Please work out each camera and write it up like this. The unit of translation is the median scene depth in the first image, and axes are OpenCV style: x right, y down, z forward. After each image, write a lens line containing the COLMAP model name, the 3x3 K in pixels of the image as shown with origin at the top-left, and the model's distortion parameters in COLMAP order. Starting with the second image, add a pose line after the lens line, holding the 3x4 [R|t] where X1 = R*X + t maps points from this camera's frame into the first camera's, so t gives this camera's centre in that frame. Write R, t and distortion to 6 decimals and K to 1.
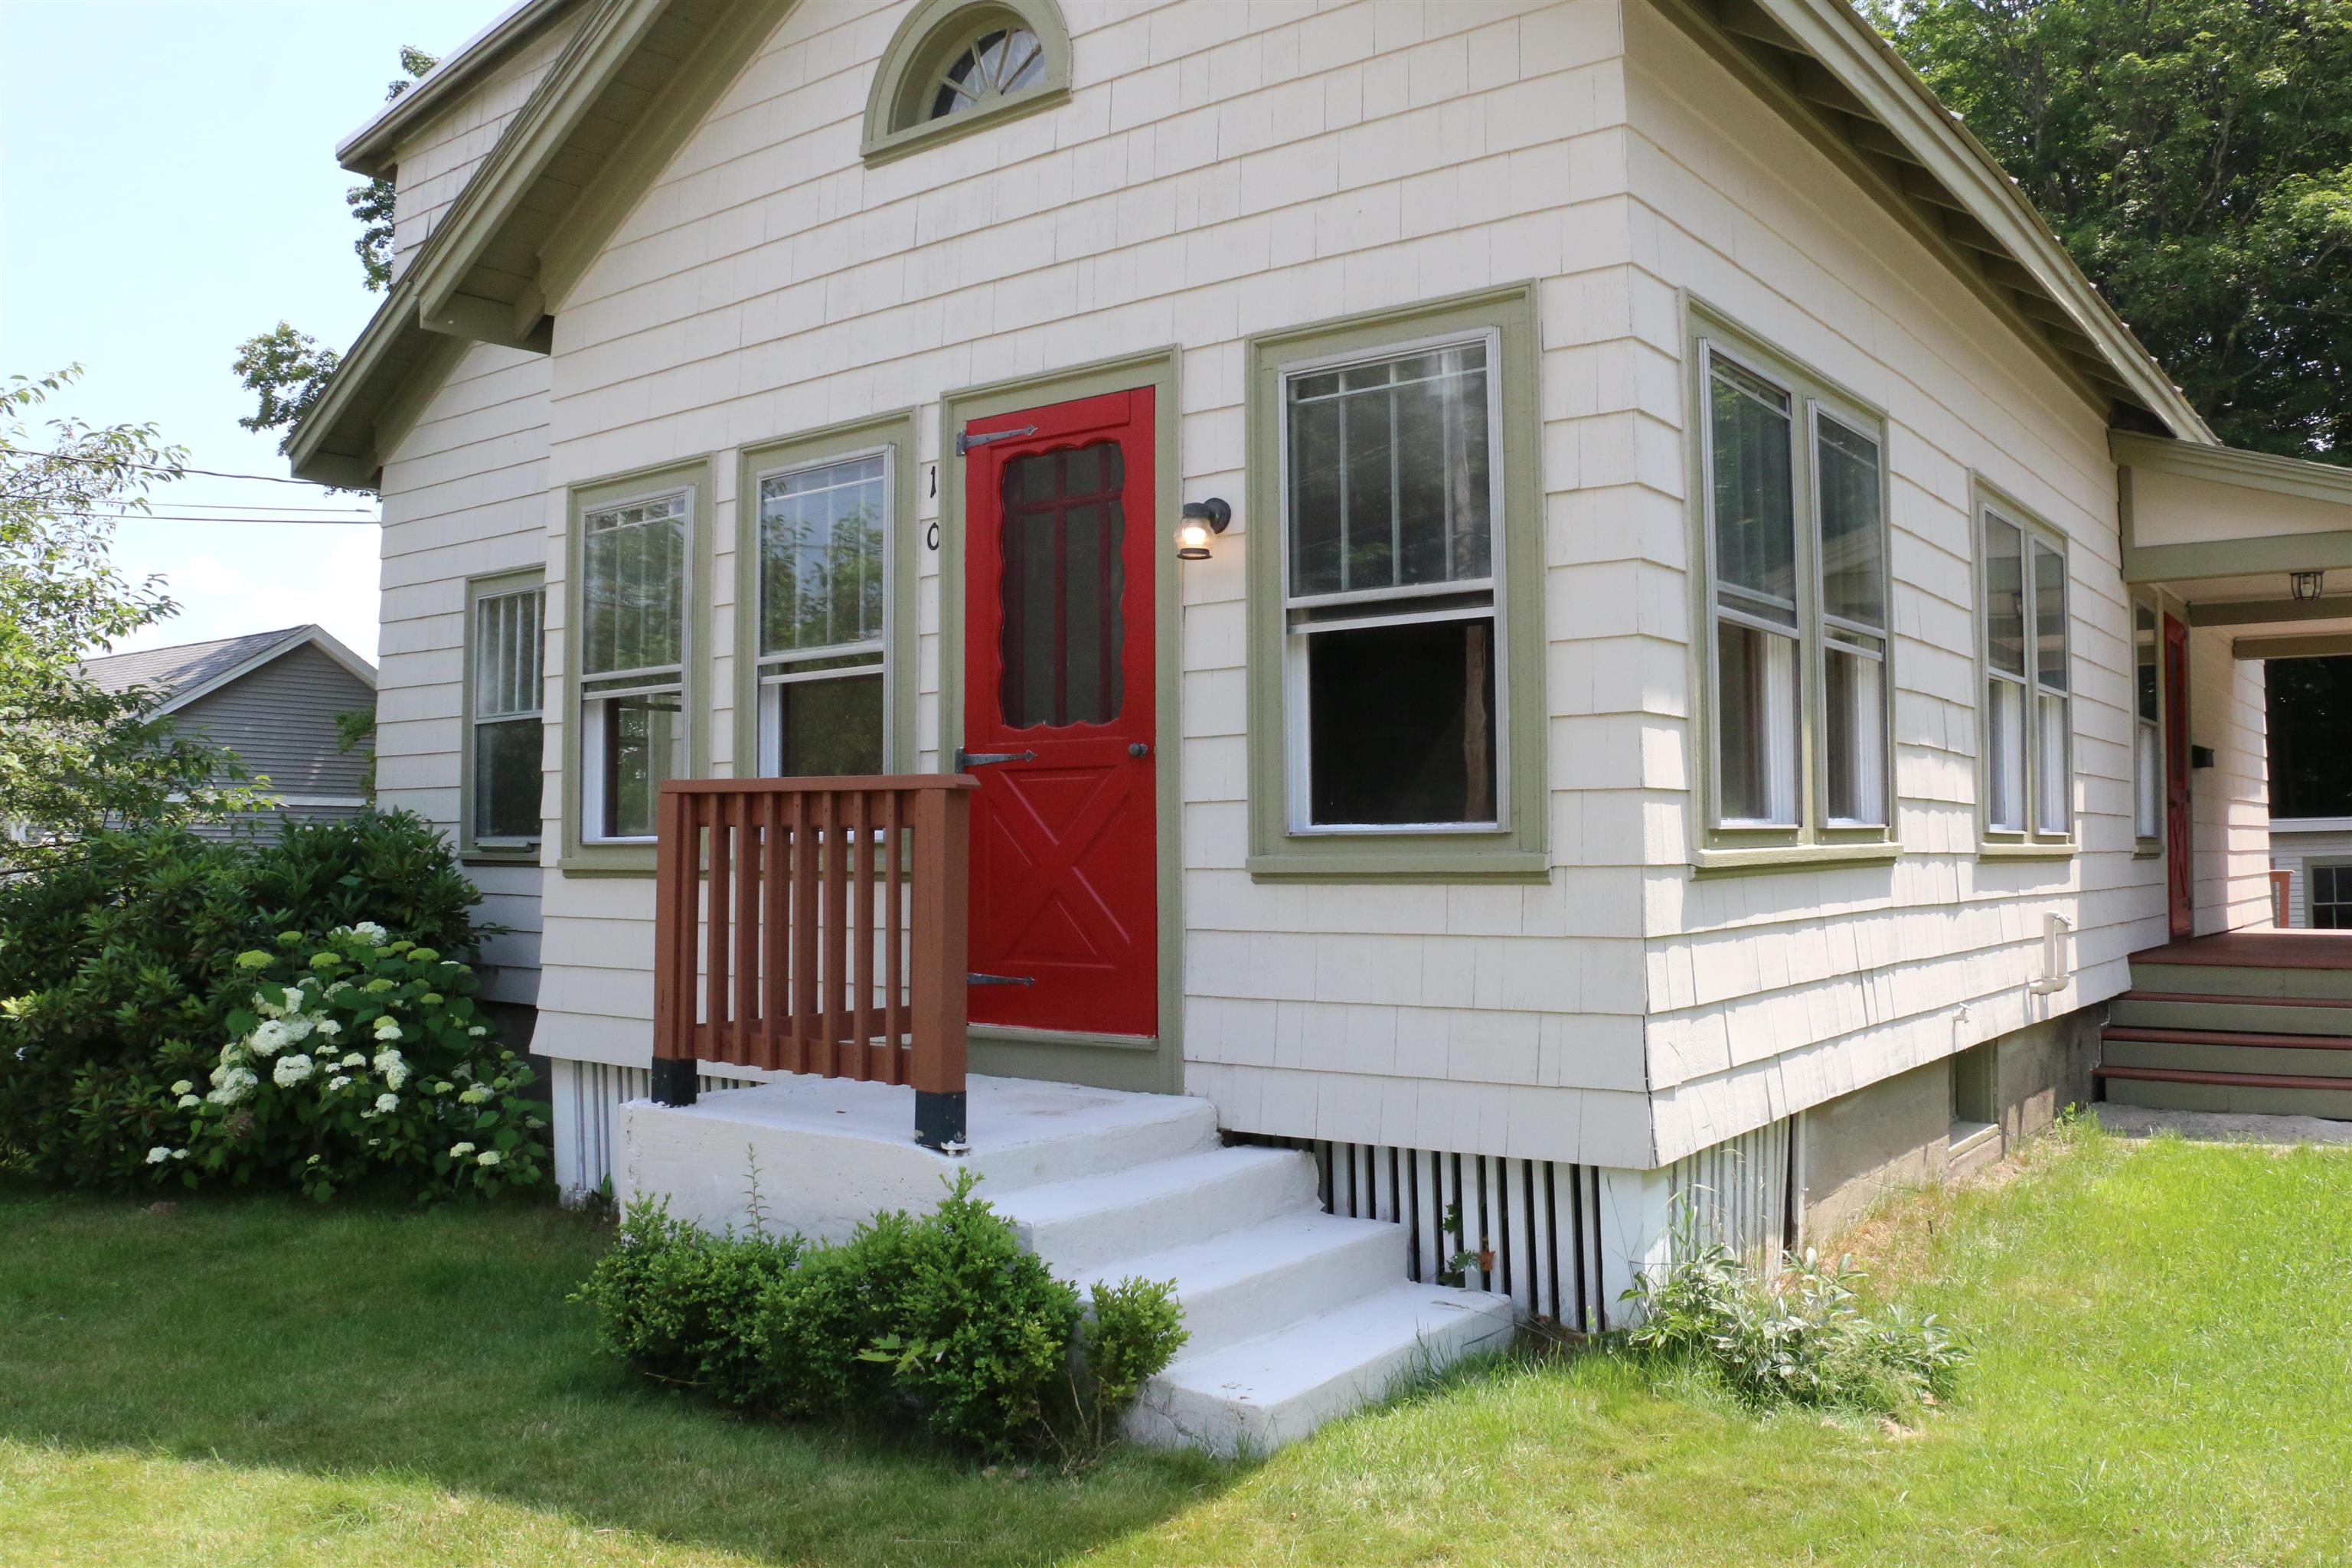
lens RADIAL K [[1887.5, 0, 1219.1], [0, 1887.5, 776.7], [0, 0, 1]] dist [-0.188770, 0.139851]
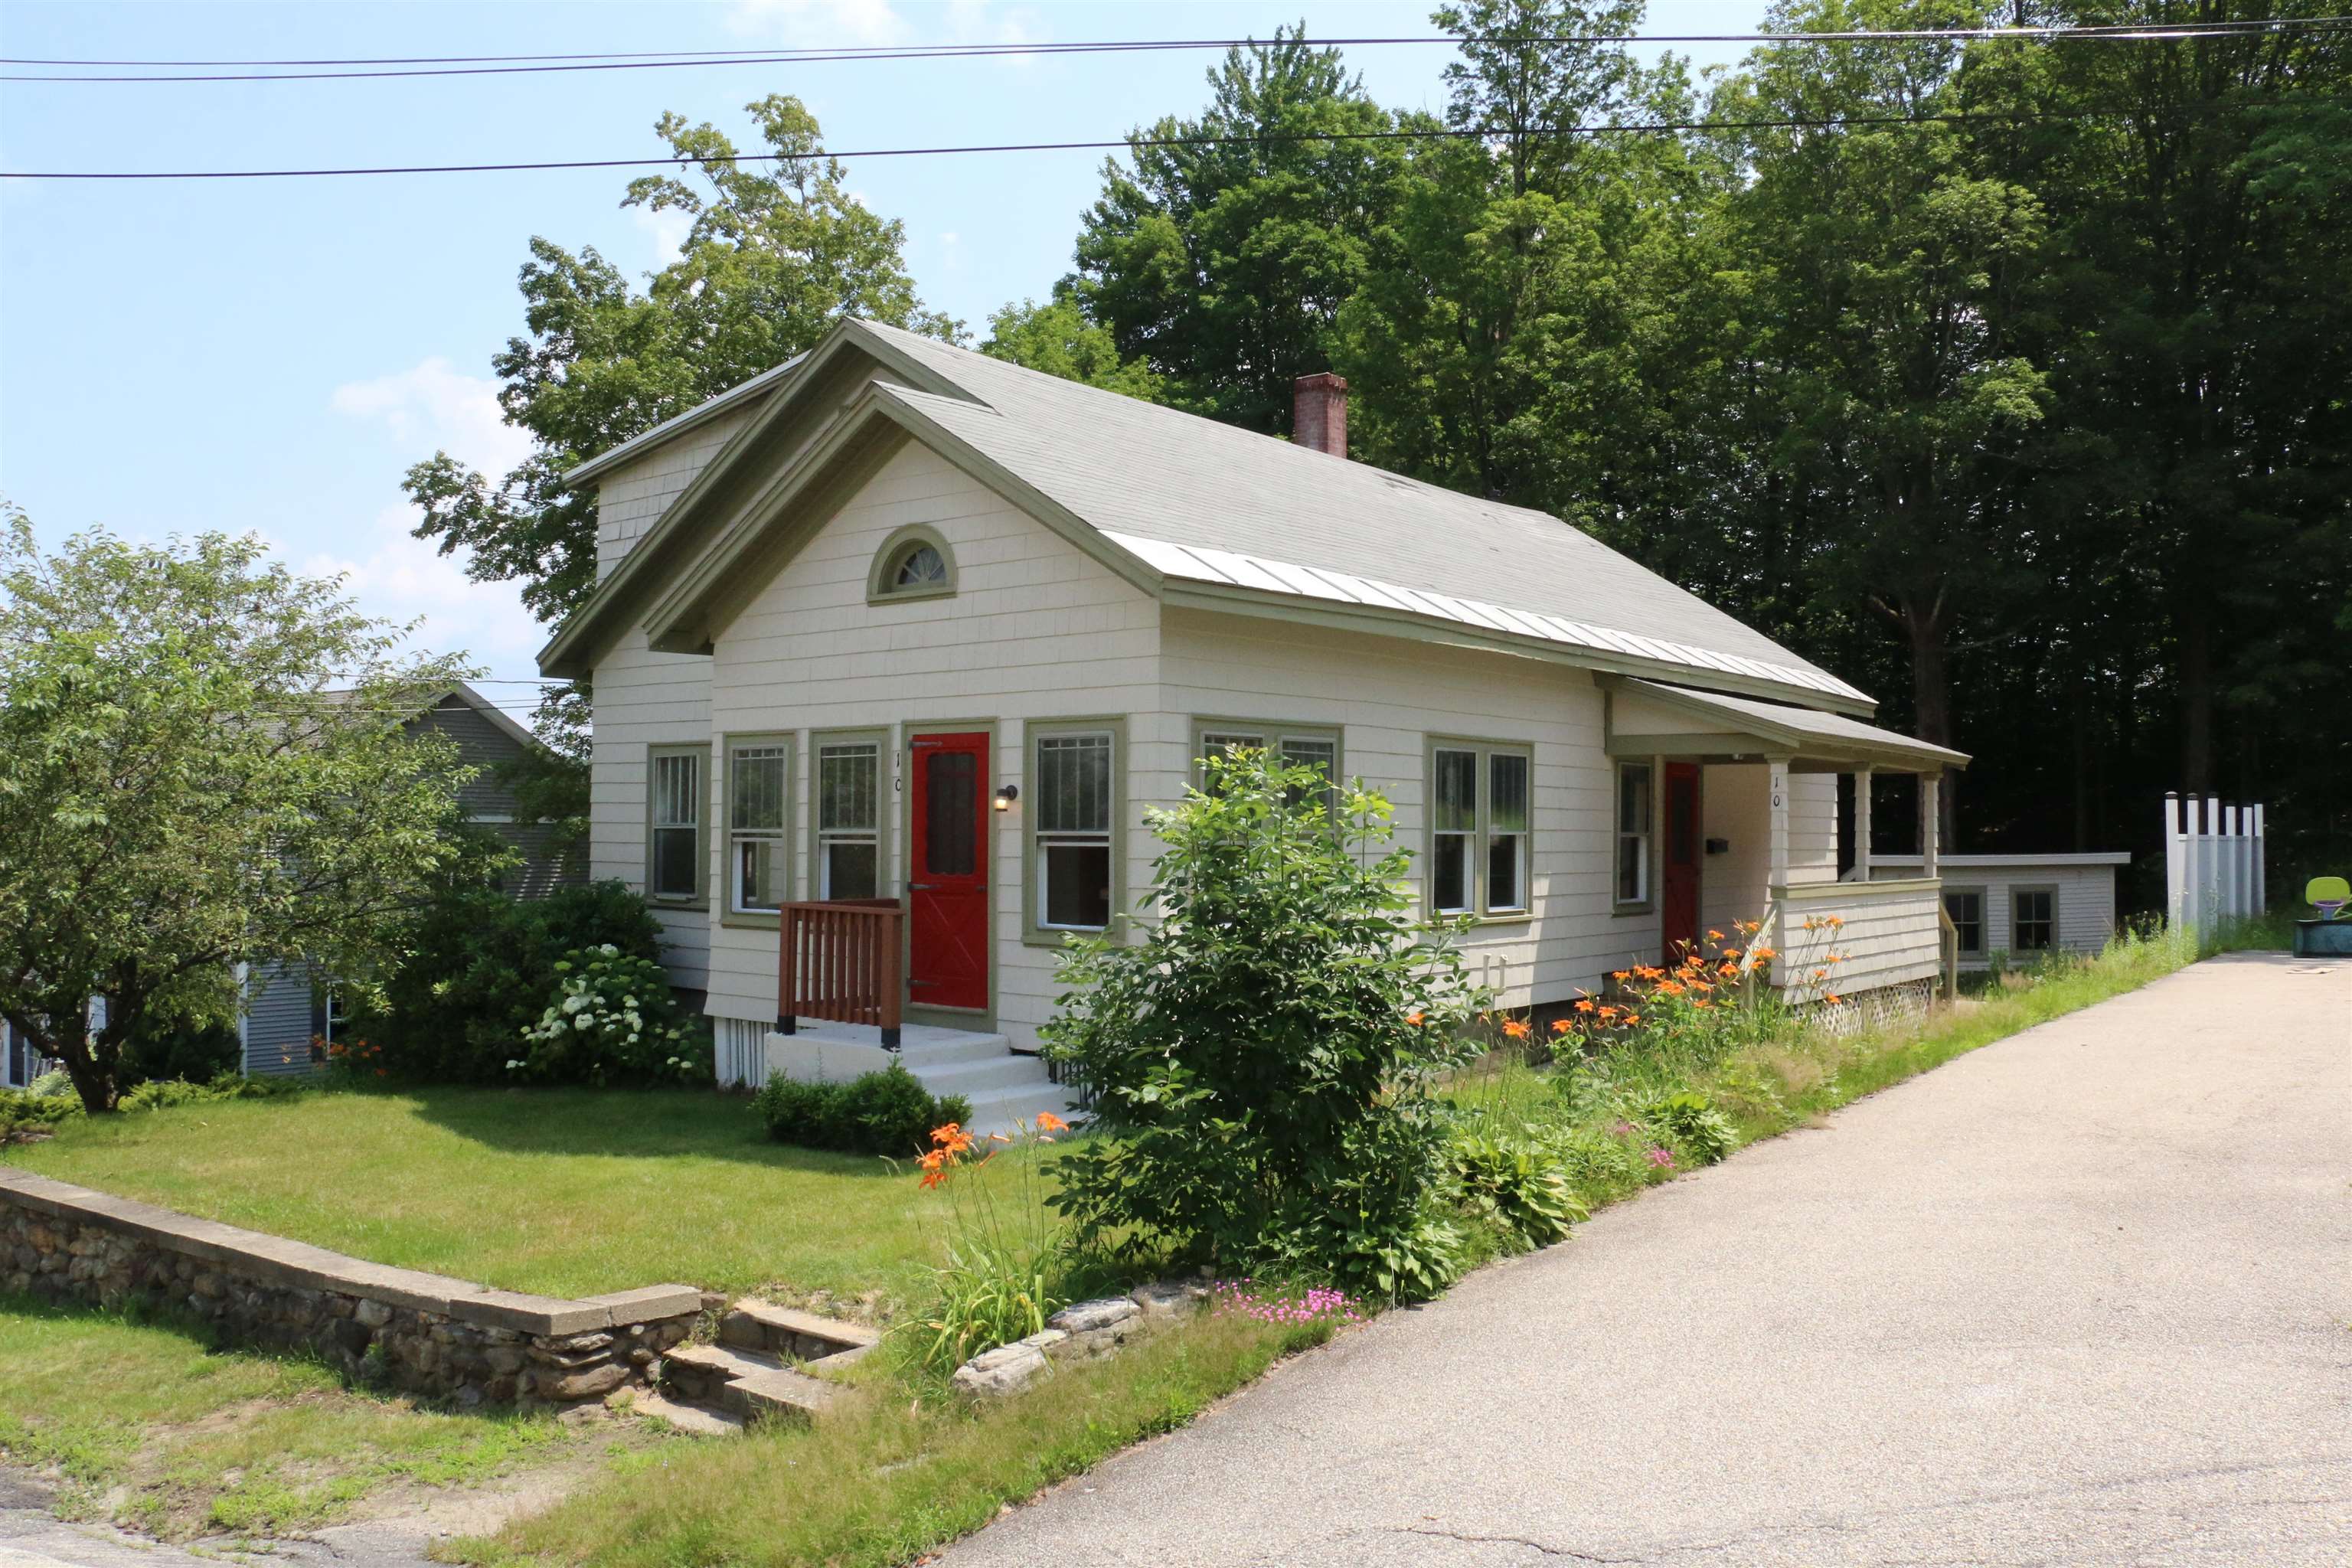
lens RADIAL K [[1887.5, 0, 1219.1], [0, 1887.5, 776.7], [0, 0, 1]] dist [-0.188770, 0.139851]
pose [[0.999745, 0.010551, -0.019973, 0.249517], [-0.010296, 0.999865, 0.012838, -0.155128], [0.020106, -0.012629, 0.999718, -1.117577]]
